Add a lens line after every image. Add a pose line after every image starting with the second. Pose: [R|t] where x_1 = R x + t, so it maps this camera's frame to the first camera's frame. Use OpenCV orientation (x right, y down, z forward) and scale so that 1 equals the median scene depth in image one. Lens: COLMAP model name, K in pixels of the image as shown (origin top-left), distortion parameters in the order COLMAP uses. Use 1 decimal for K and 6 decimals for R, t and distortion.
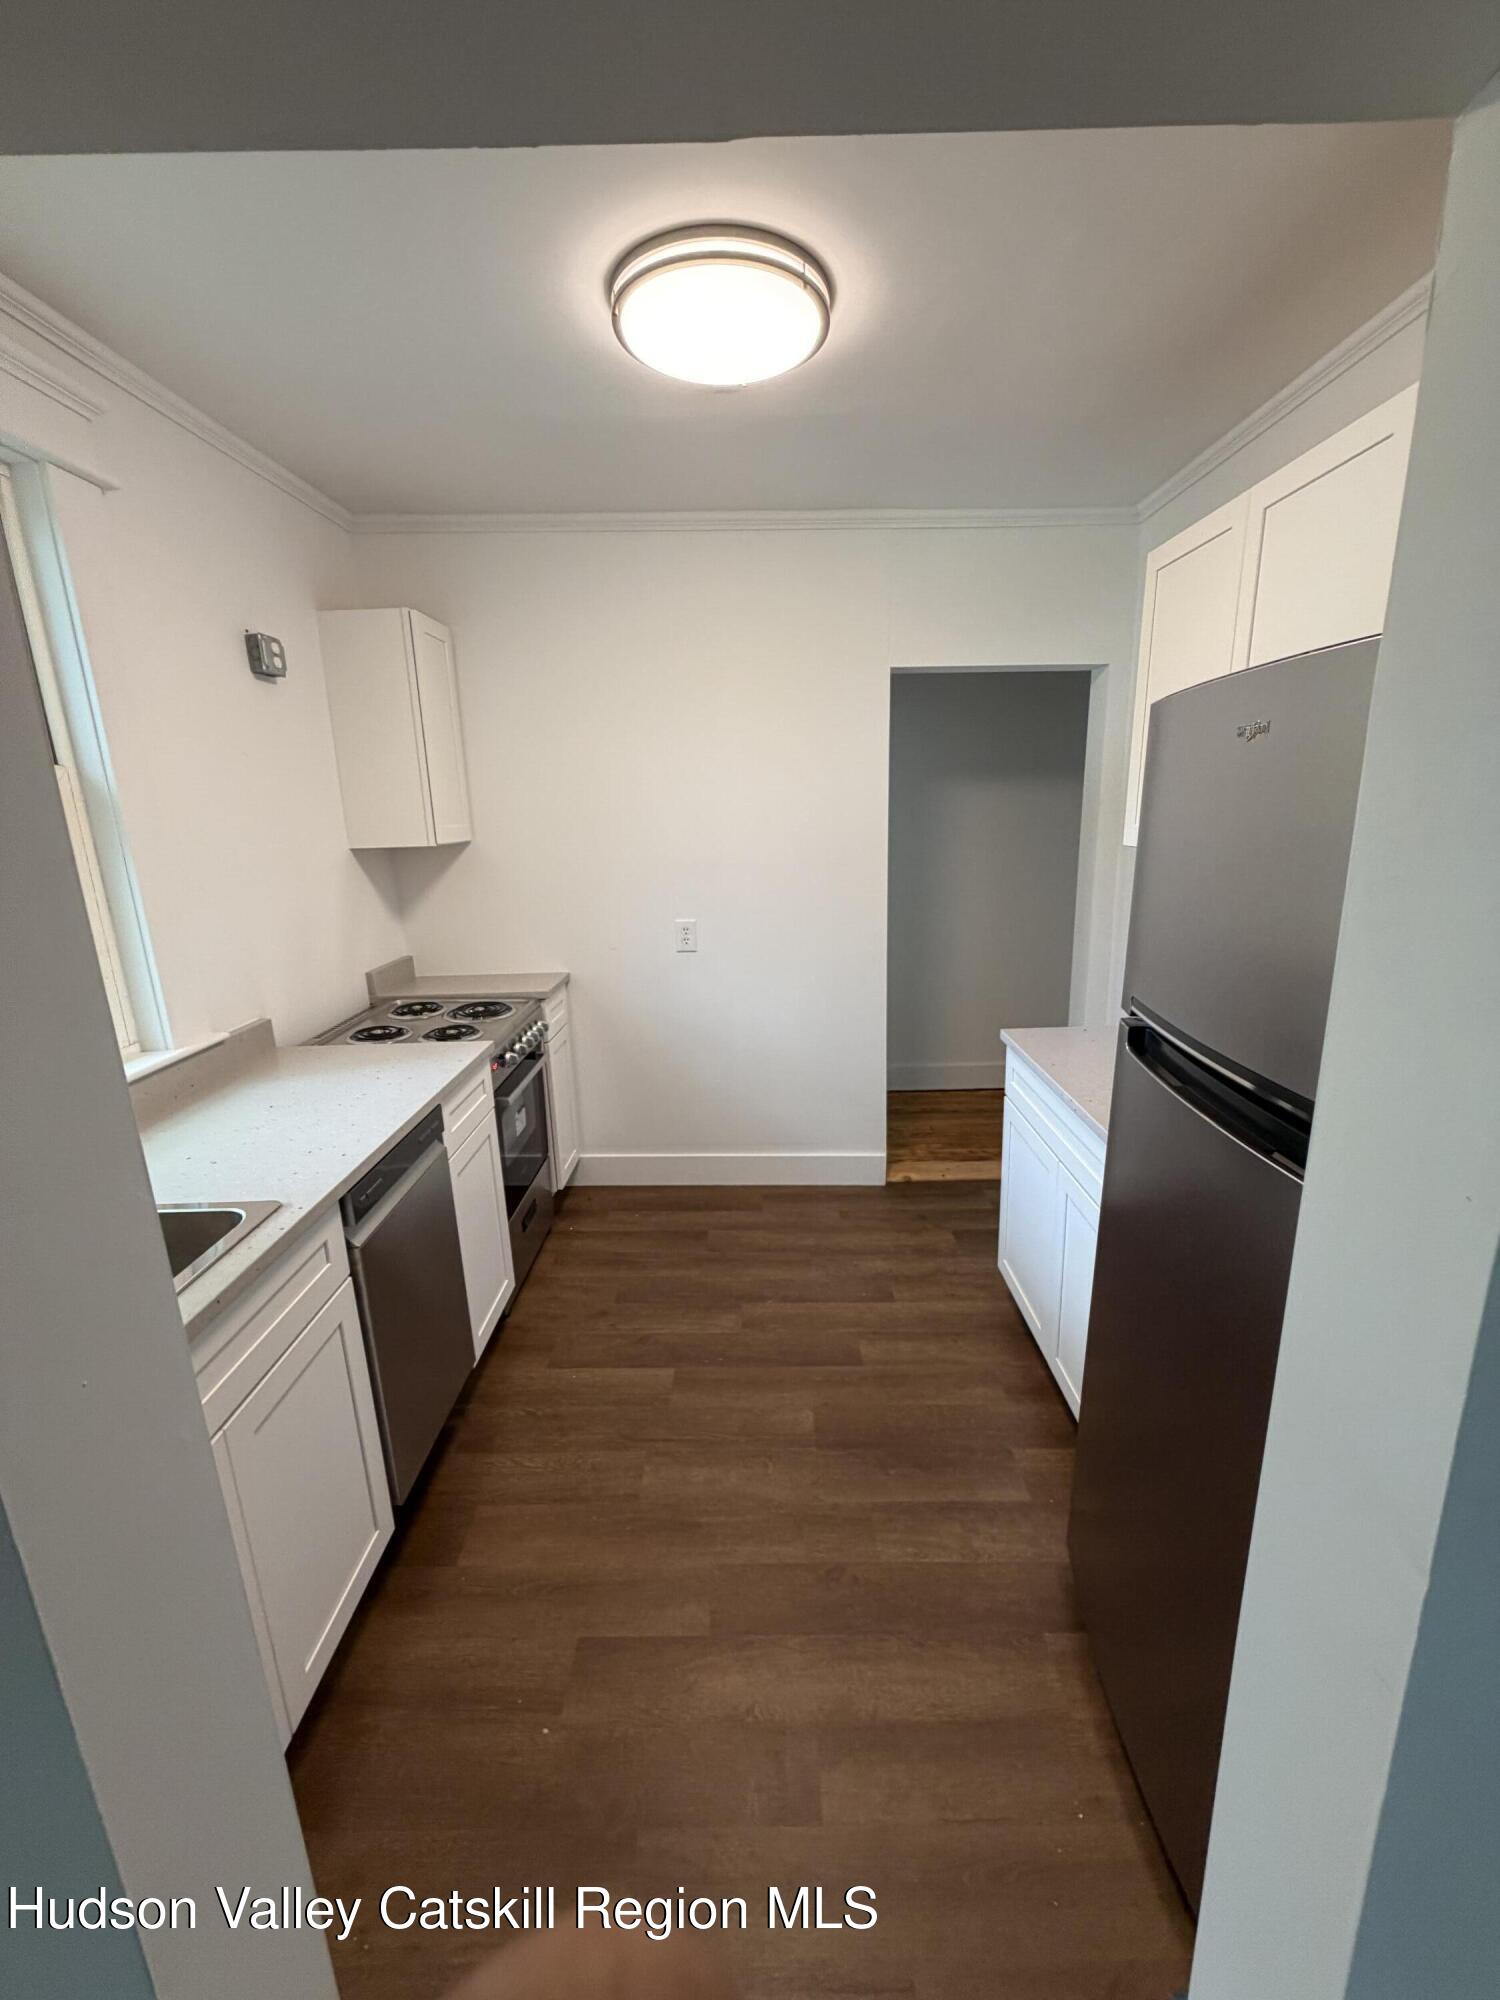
lens RADIAL K [[797.9, 0, 753.8], [0, 797.9, 994.4], [0, 0, 1]] dist [0.001752, 0.000103]
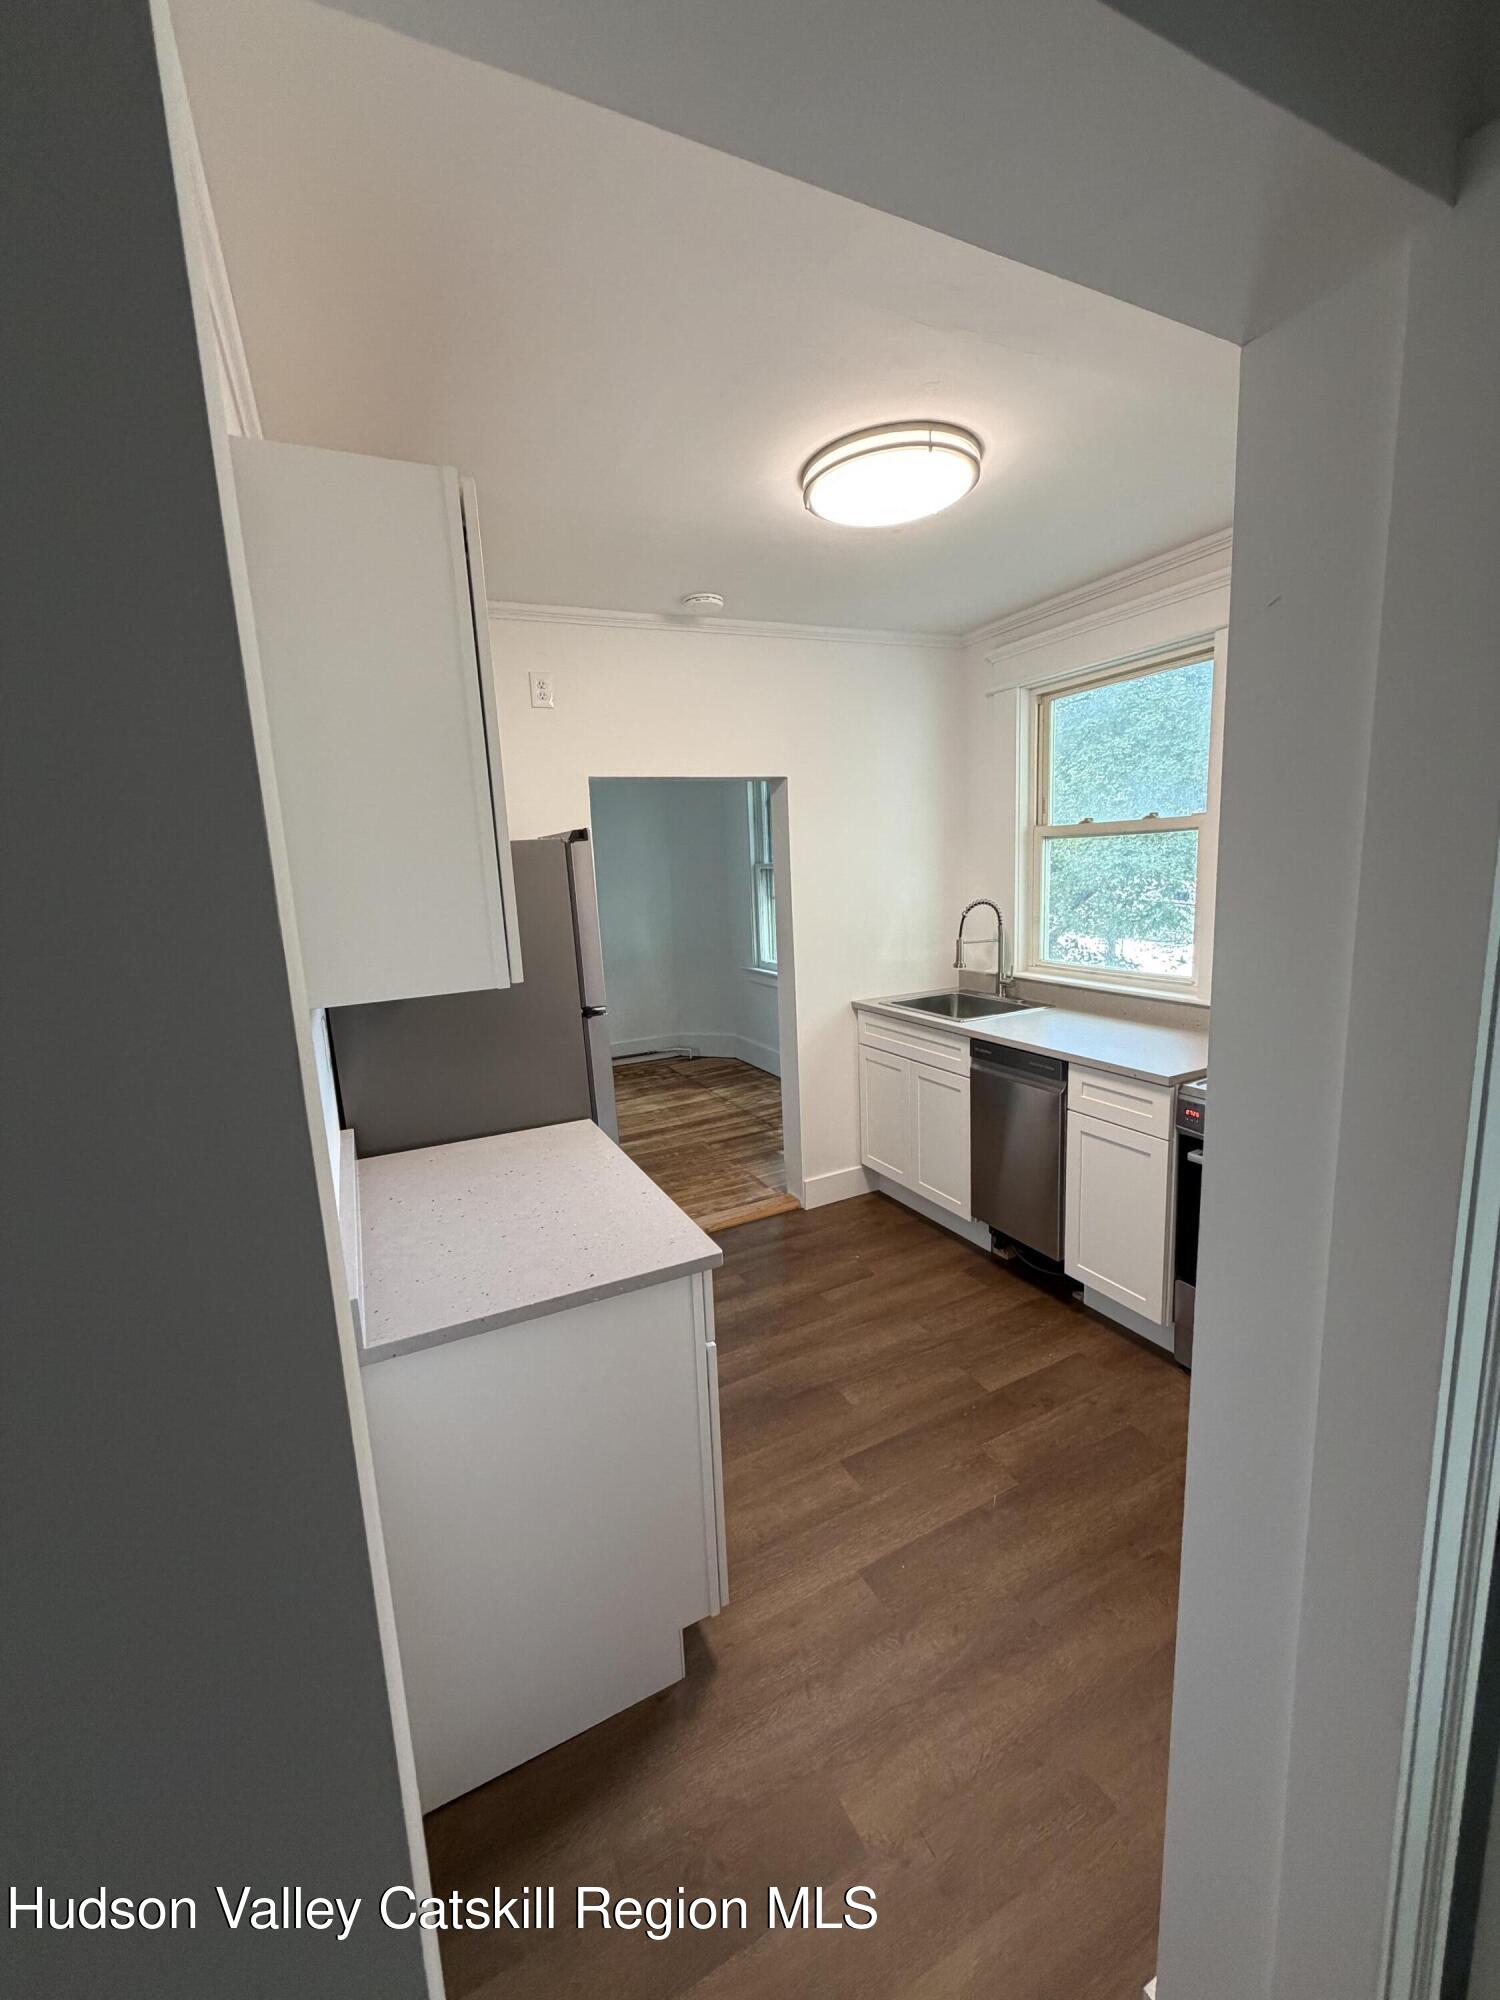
lens RADIAL K [[797.9, 0, 750.7], [0, 797.9, 996.3], [0, 0, 1]] dist [0.001752, 0.000103]
pose [[-0.890617, 0.149219, -0.429575, 0.565577], [-0.029334, 0.923814, 0.381717, -0.409510], [0.453807, 0.352565, -0.818387, 1.568064]]
